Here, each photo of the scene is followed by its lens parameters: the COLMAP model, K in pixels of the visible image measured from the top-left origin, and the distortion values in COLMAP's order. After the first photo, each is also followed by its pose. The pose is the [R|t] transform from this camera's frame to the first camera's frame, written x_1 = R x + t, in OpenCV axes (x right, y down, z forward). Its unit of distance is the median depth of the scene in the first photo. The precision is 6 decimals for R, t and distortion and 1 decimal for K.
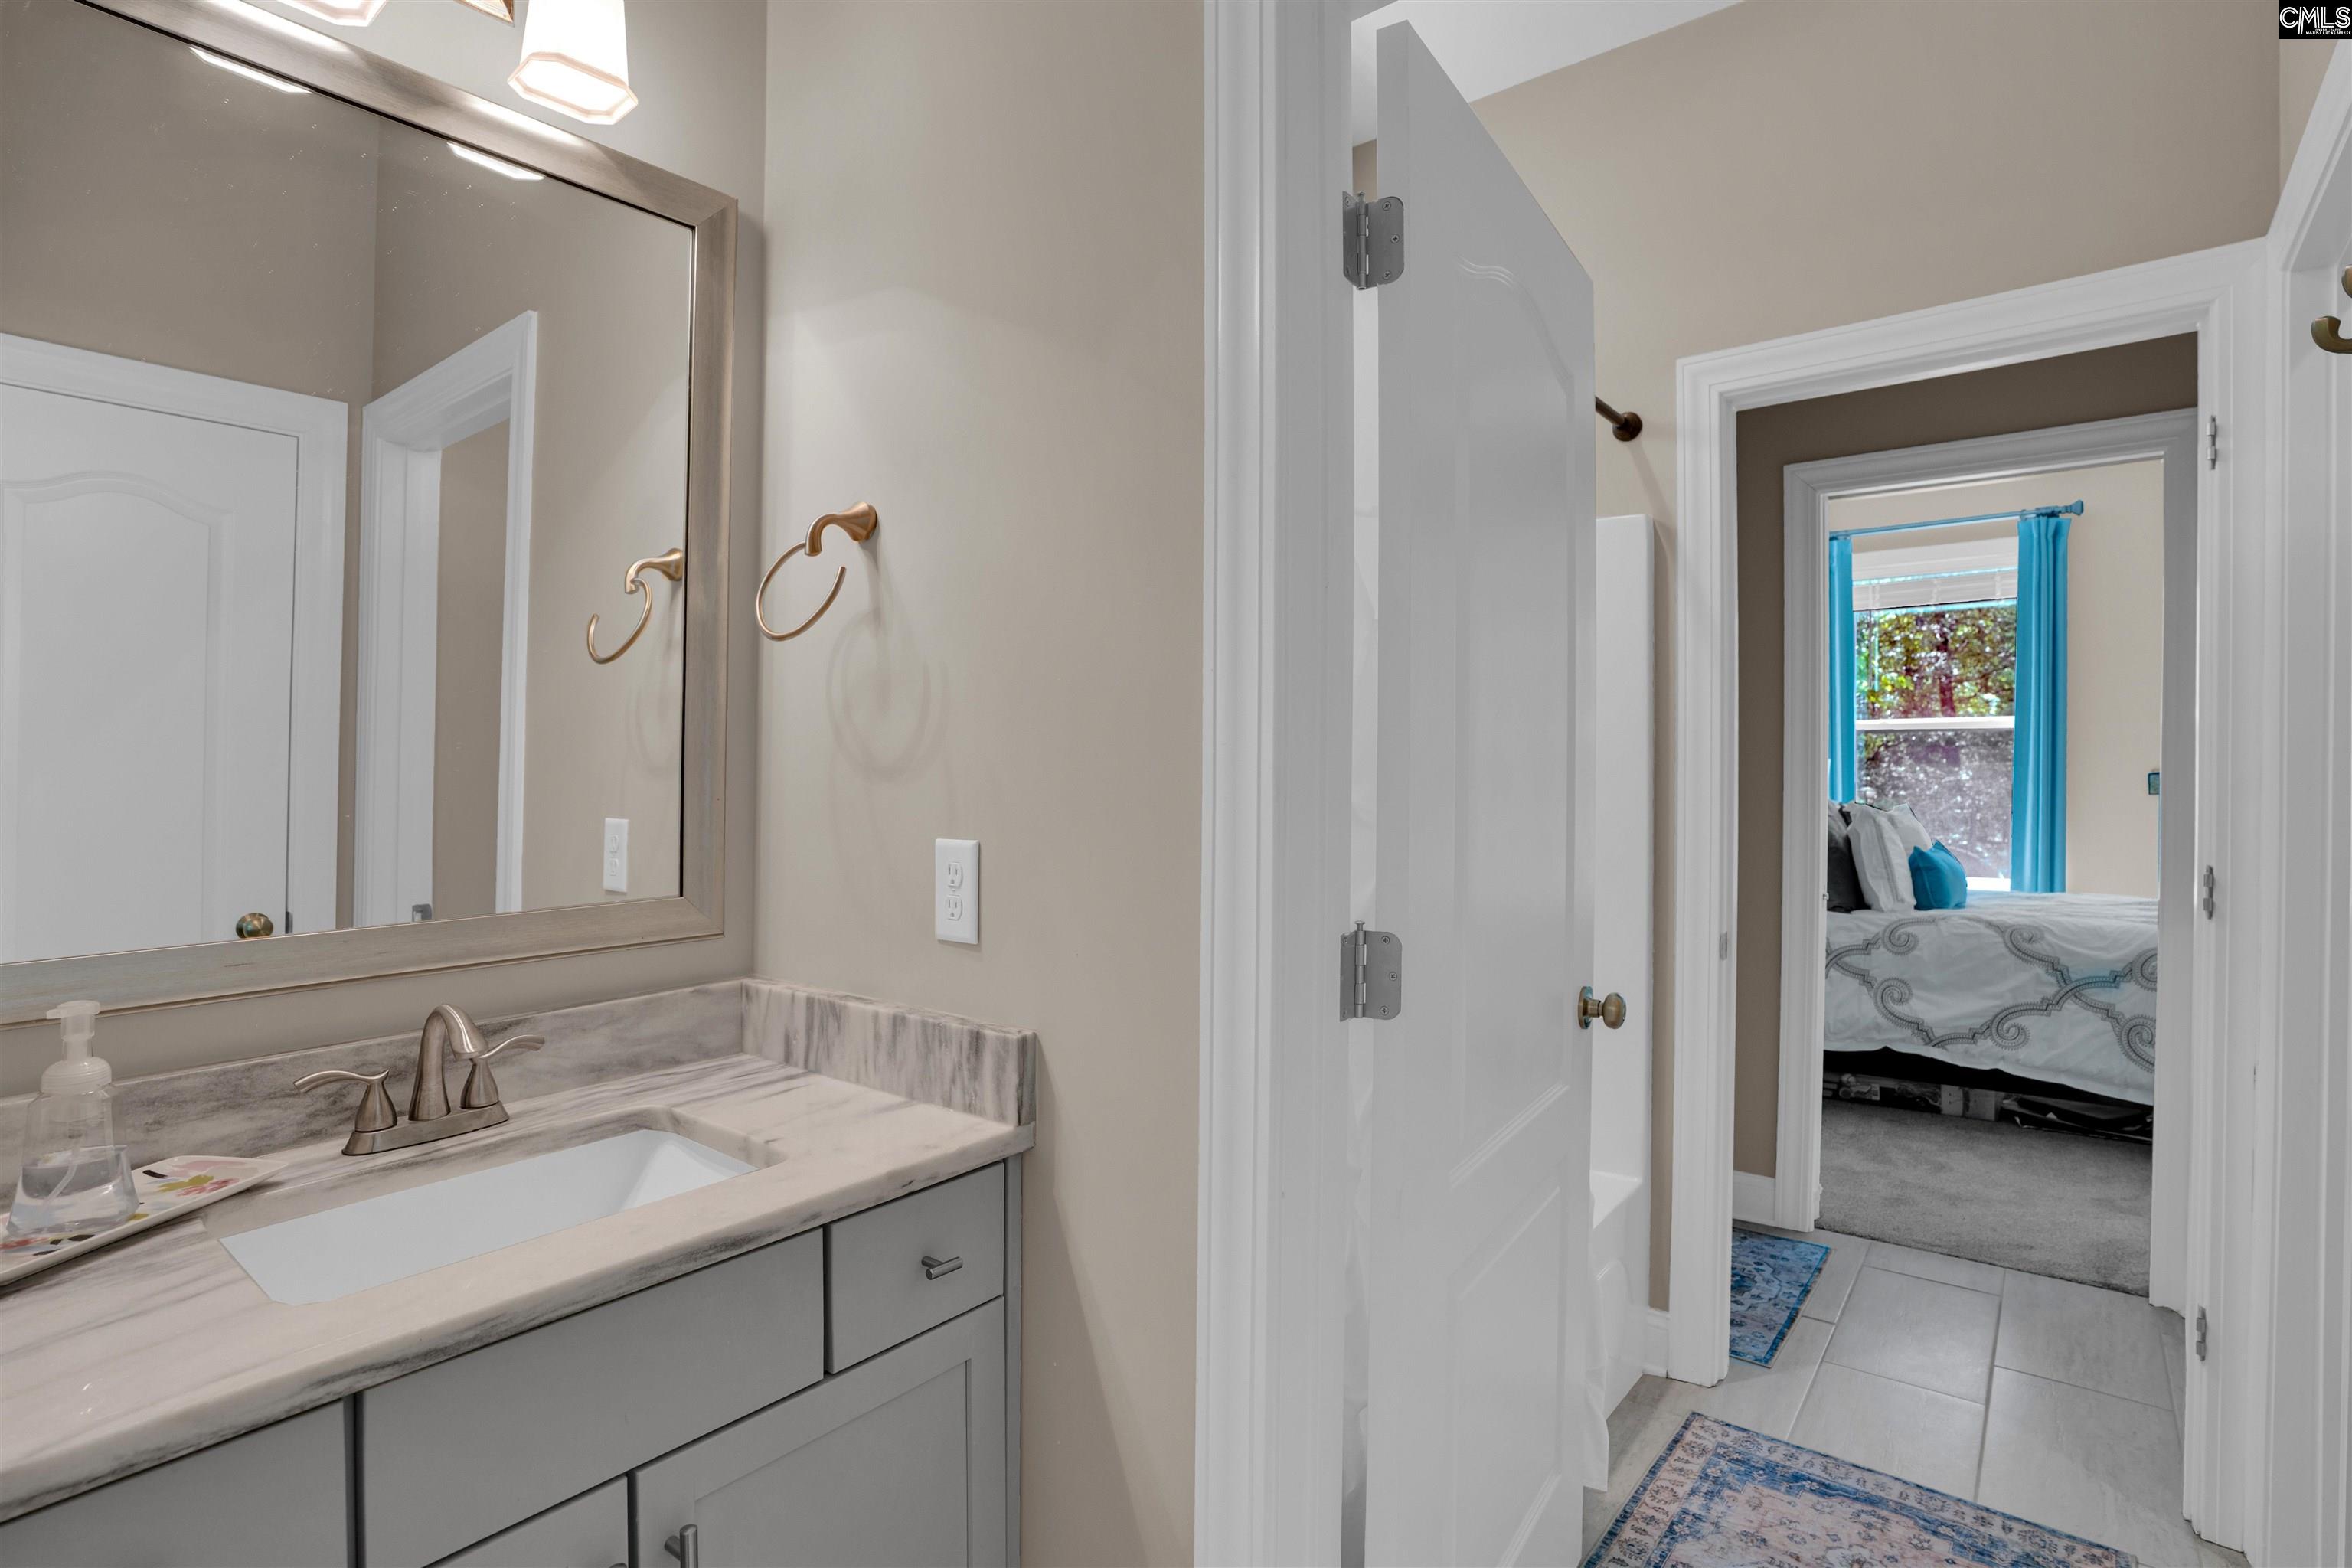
lens RADIAL K [[1135.9, 0, 1182.1], [0, 1135.9, 789.9], [0, 0, 1]] dist [-0.019737, 0.000104]
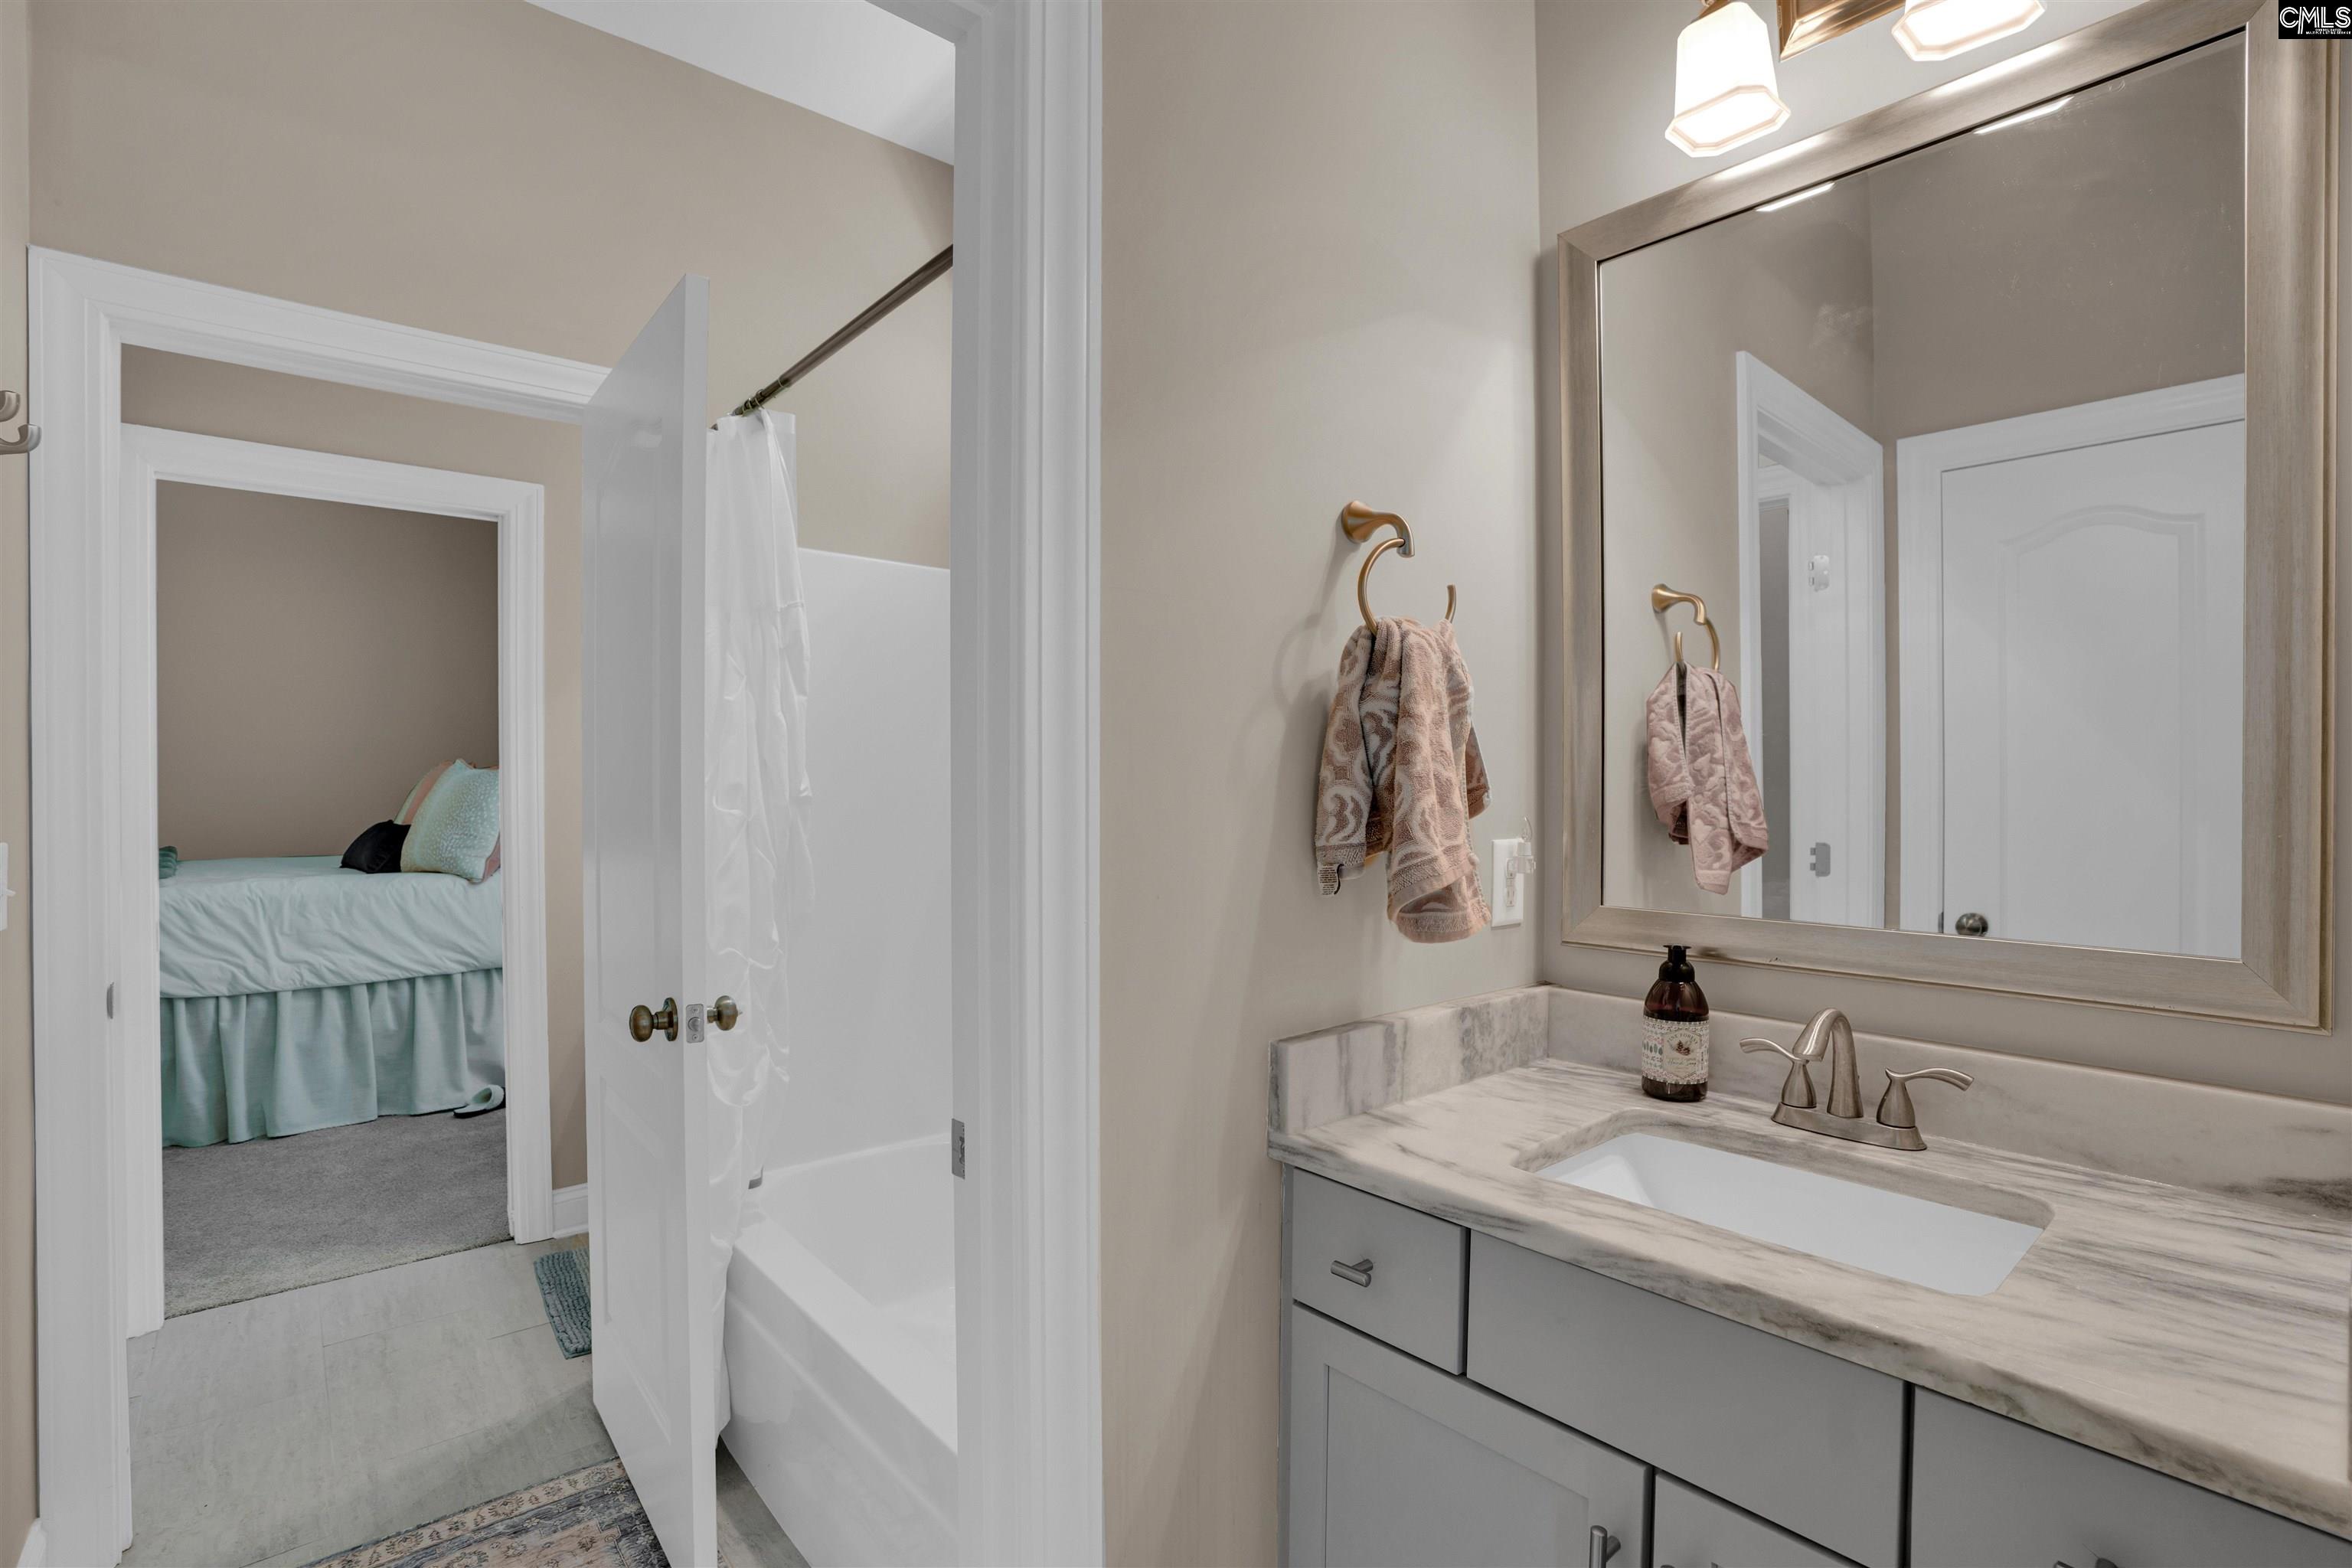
lens RADIAL K [[1135.9, 0, 1182.6], [0, 1135.9, 769.3], [0, 0, 1]] dist [-0.019737, 0.000104]
pose [[-0.186048, -0.001883, -0.982539, 0.454336], [-0.014377, 0.999896, 0.000806, -0.020504], [0.982435, 0.014276, -0.186056, 0.564295]]
